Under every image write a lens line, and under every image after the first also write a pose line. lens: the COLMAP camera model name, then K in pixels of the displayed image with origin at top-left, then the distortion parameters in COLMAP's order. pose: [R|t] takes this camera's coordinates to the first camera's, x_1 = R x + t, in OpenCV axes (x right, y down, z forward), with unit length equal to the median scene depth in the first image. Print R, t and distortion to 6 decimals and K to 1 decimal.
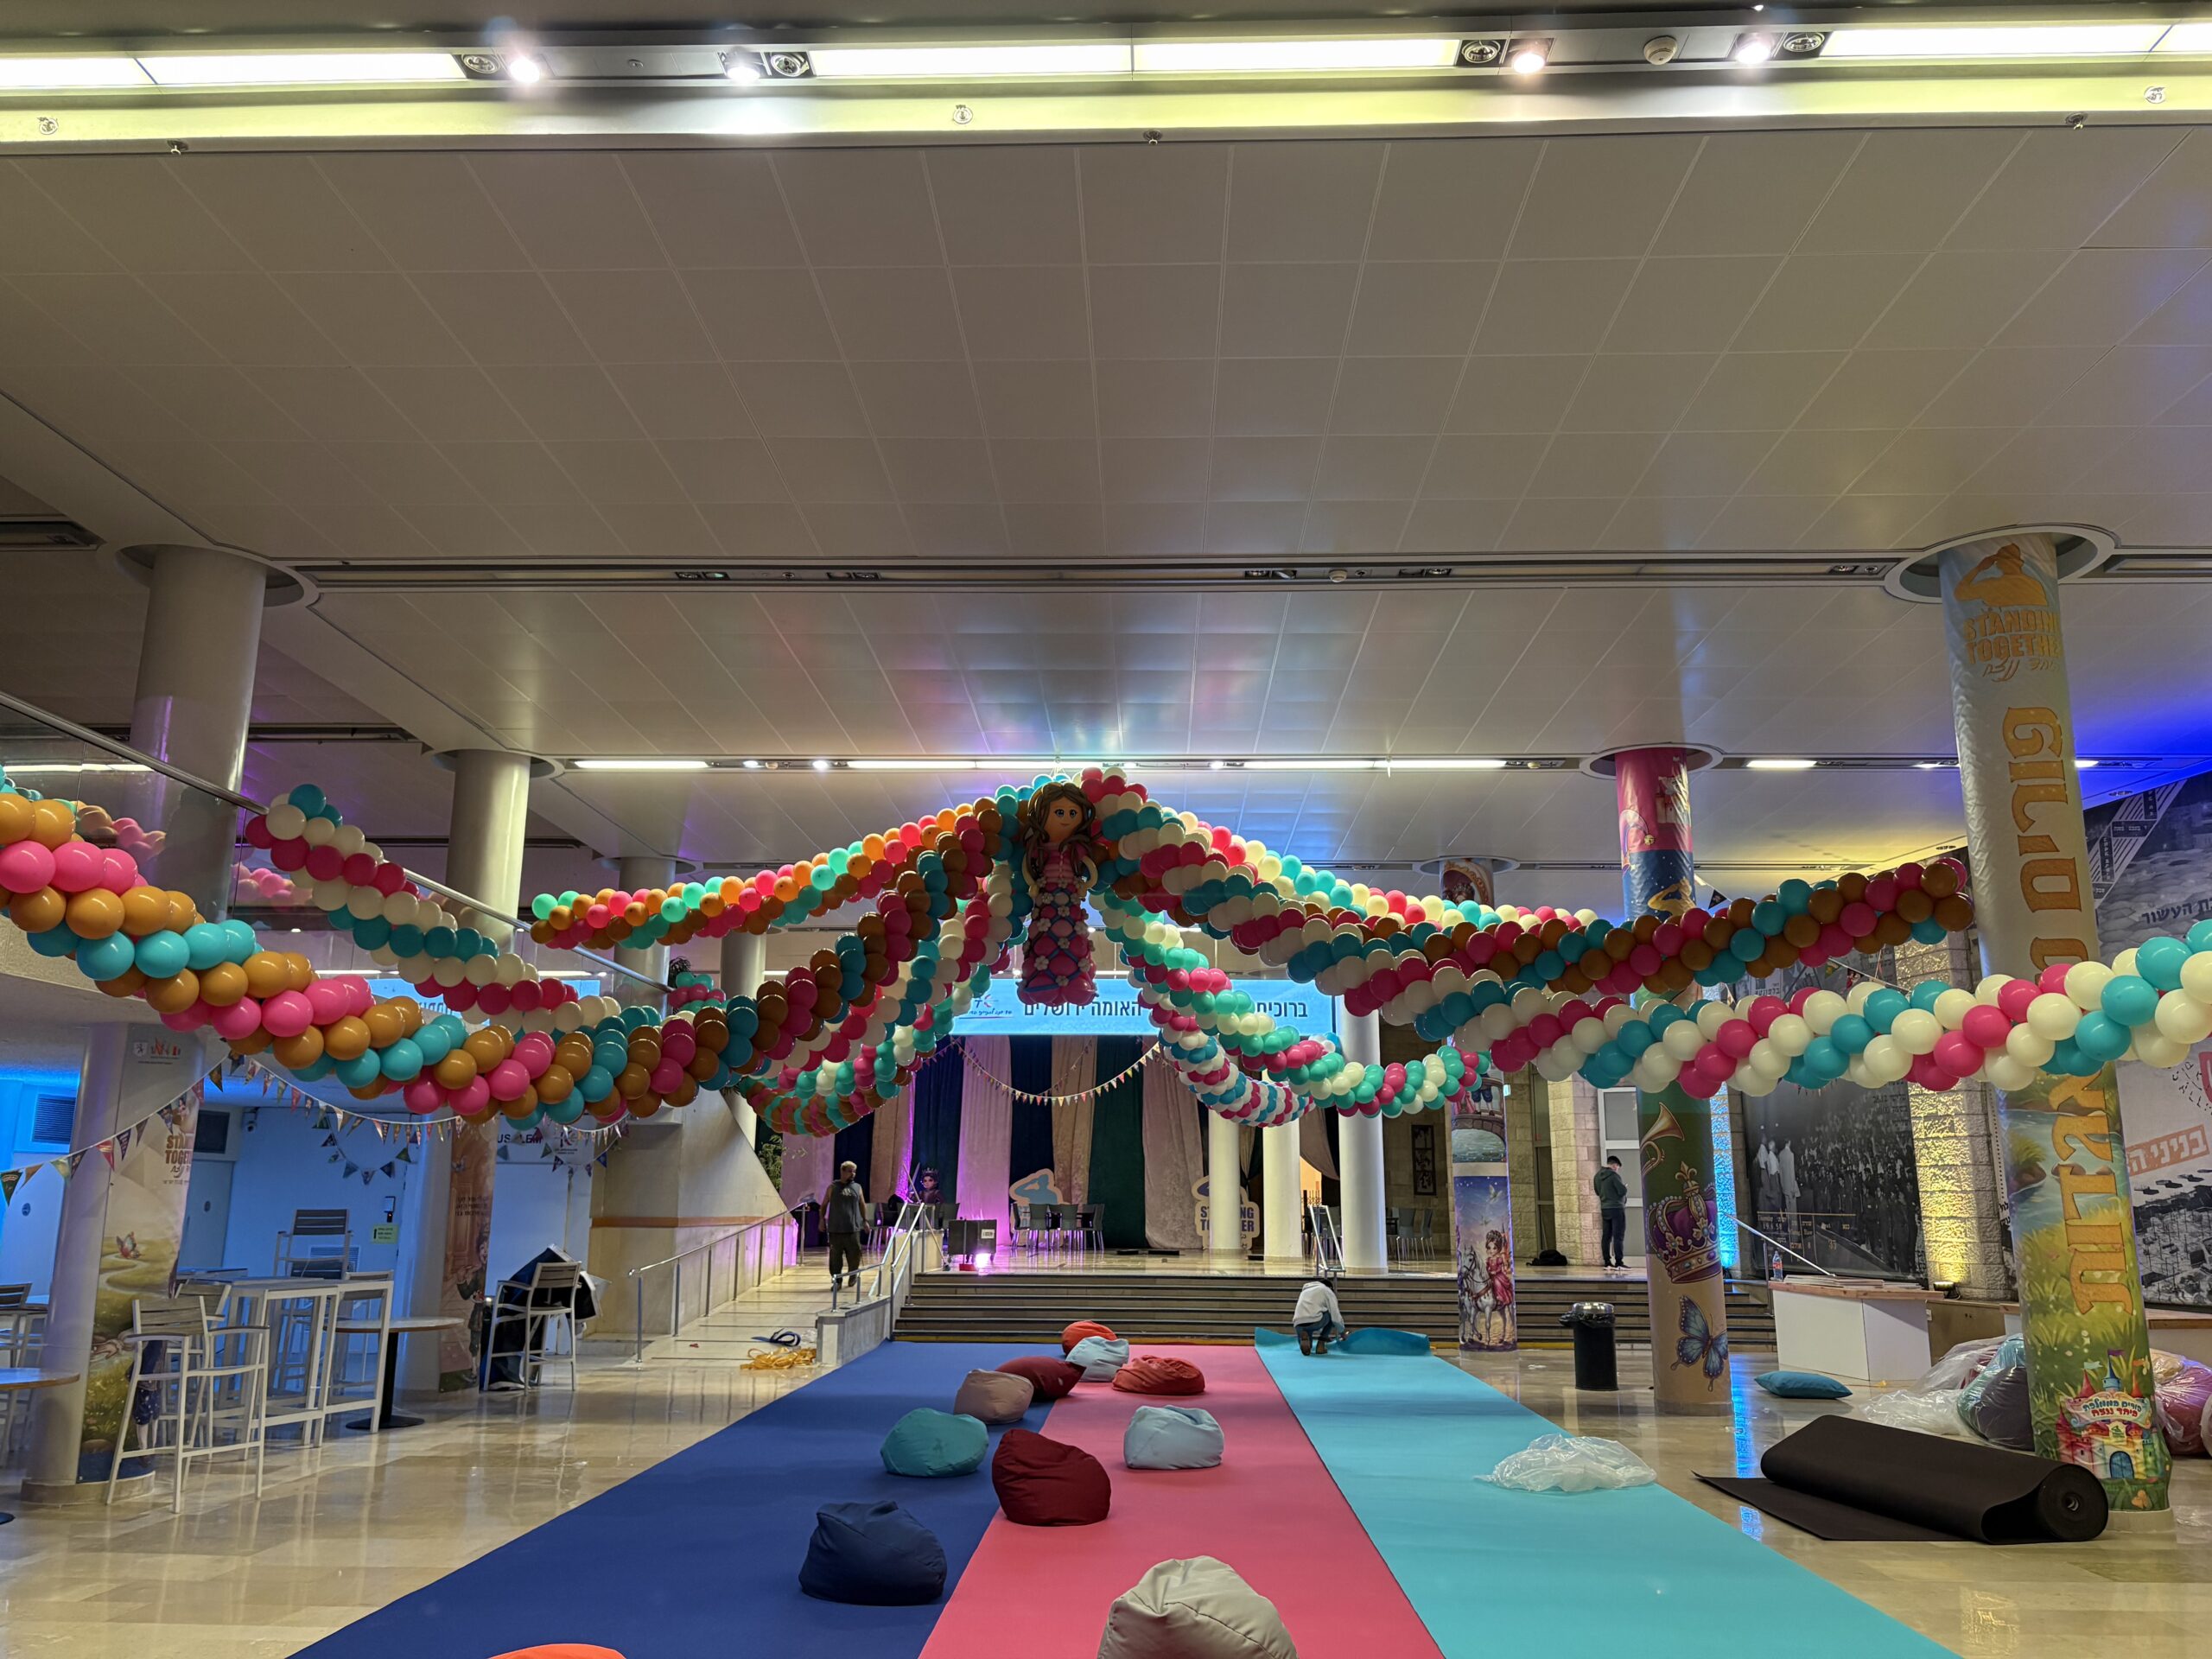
lens RADIAL K [[1680.7, 0, 1100.8], [0, 1680.7, 793.5], [0, 0, 1]] dist [0.004631, 0.002340]
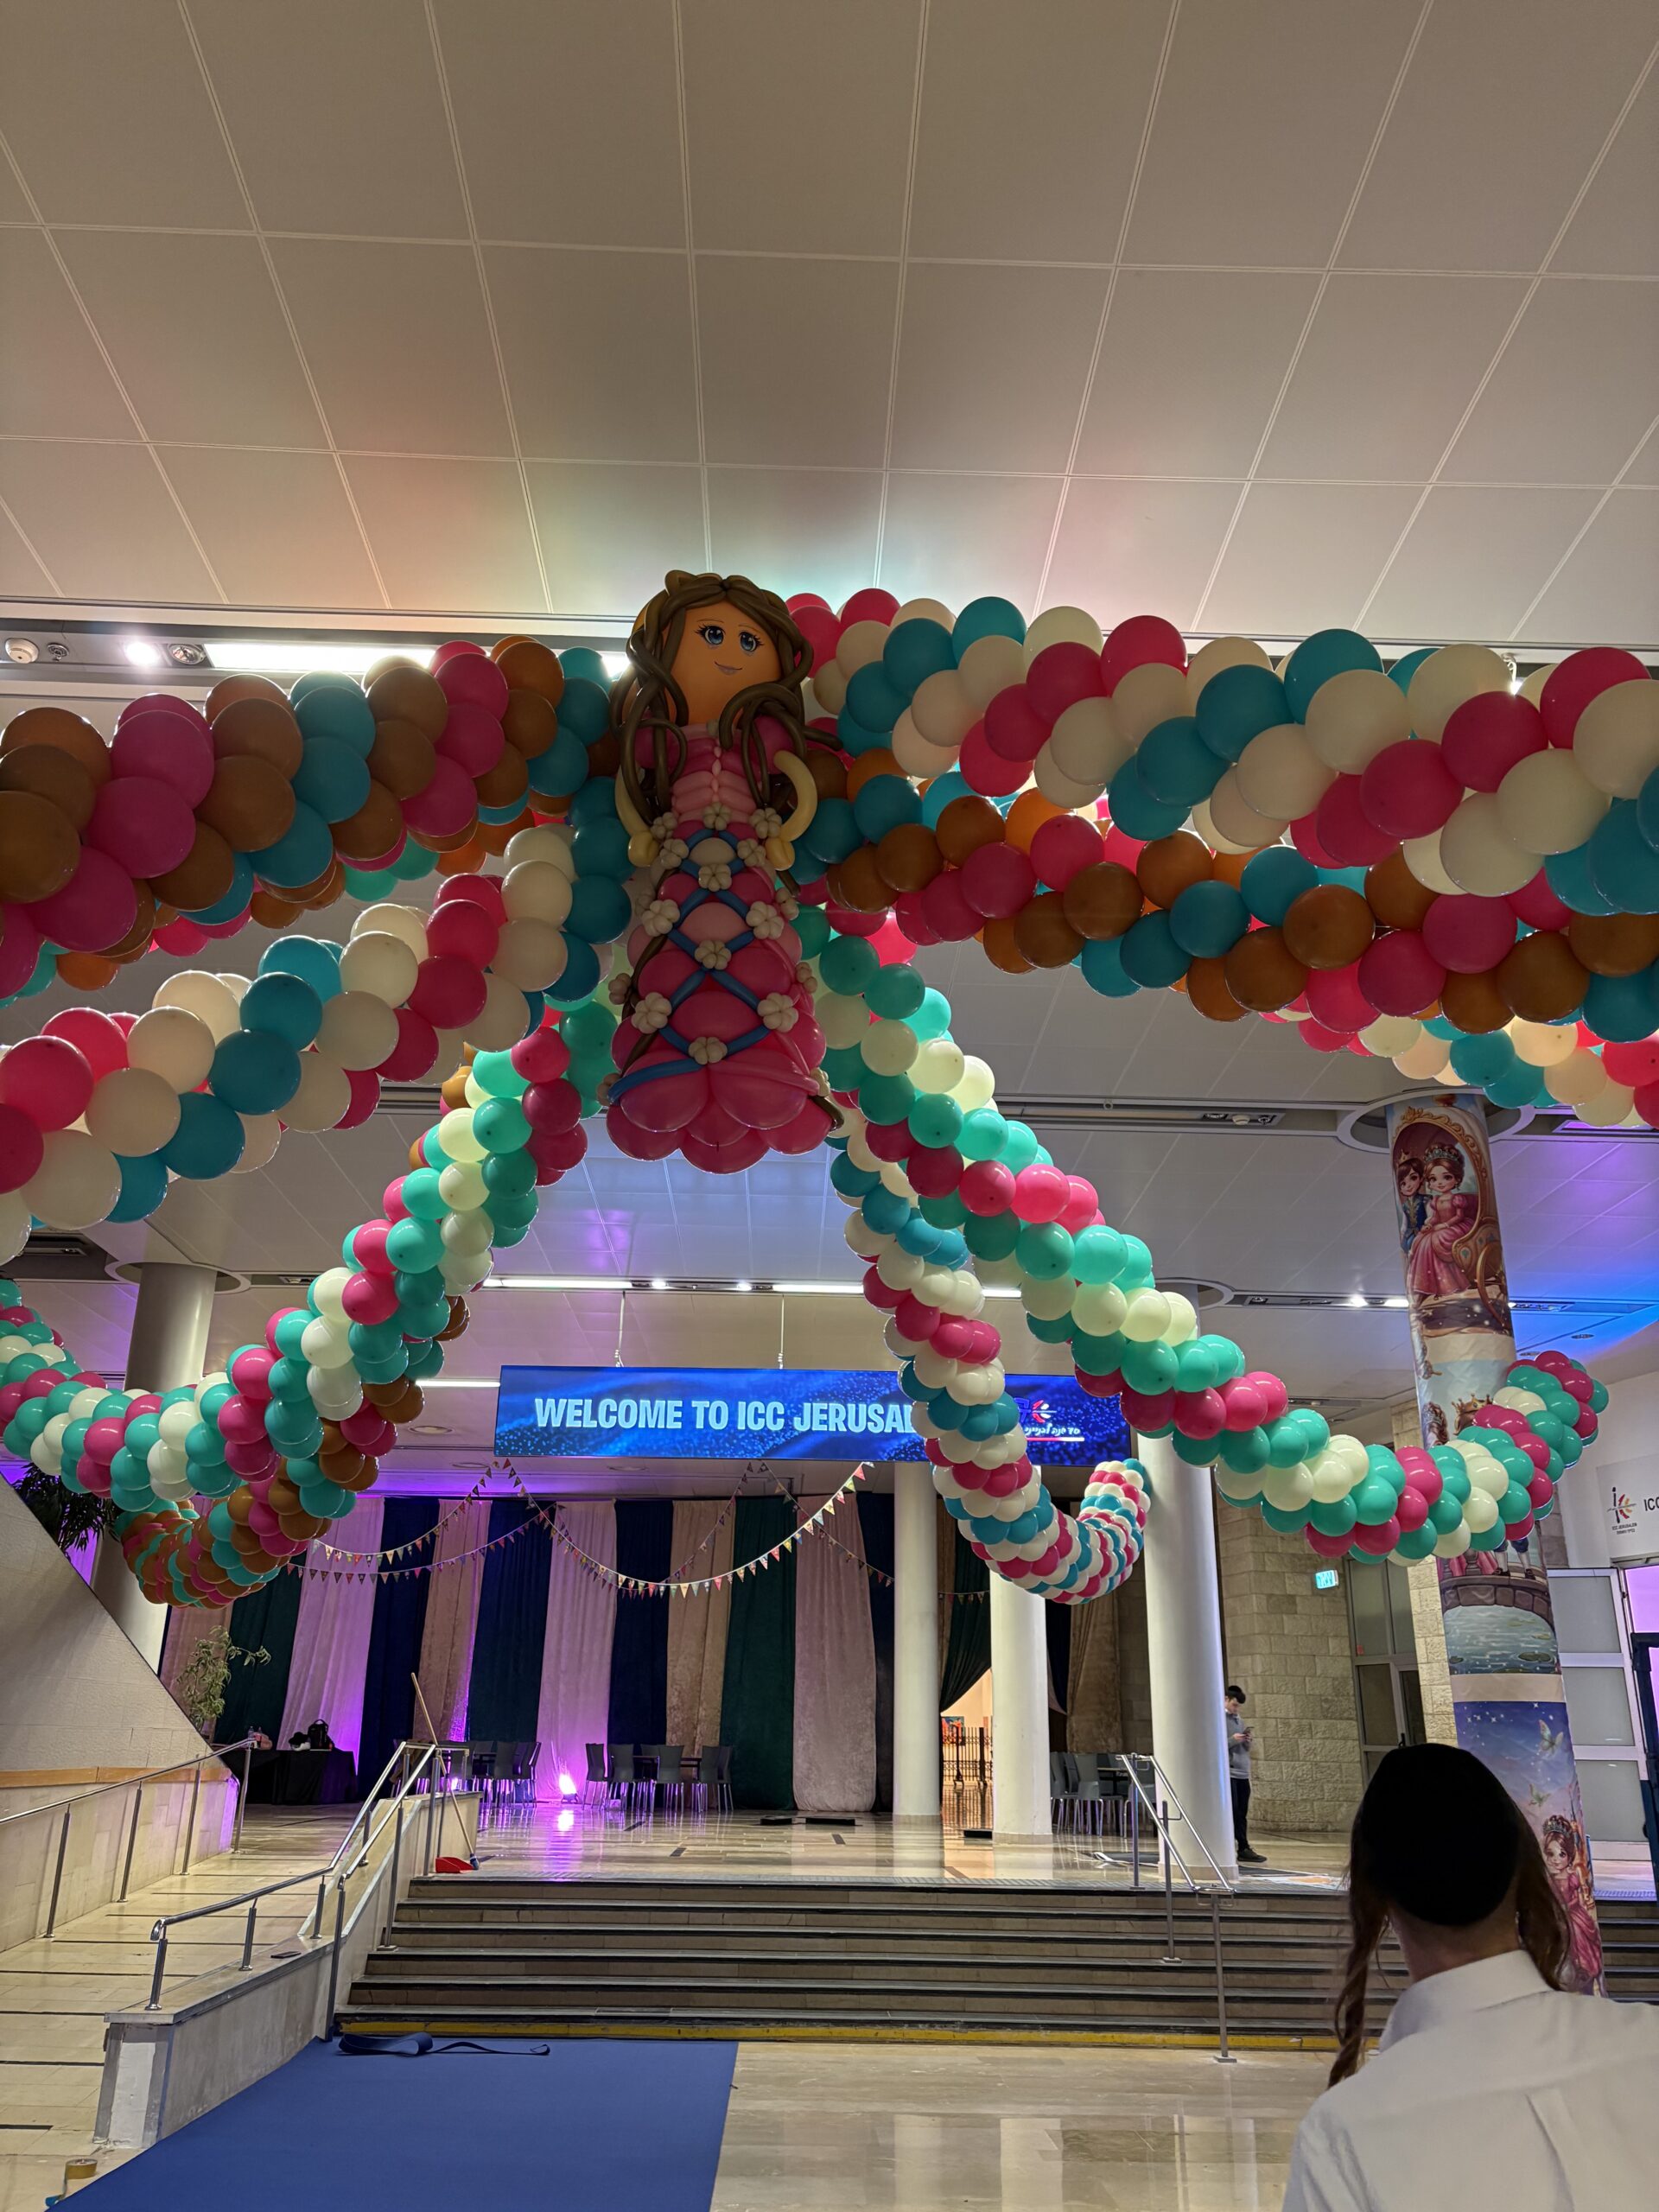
lens RADIAL K [[1680.7, 0, 829.5], [0, 1680.7, 1106.0], [0, 0, 1]] dist [0.004631, 0.002340]
pose [[0.998108, 0.028127, 0.054673, -0.012186], [-0.021360, 0.992469, -0.120623, 0.115157], [-0.057654, 0.119227, 0.991192, 0.488351]]
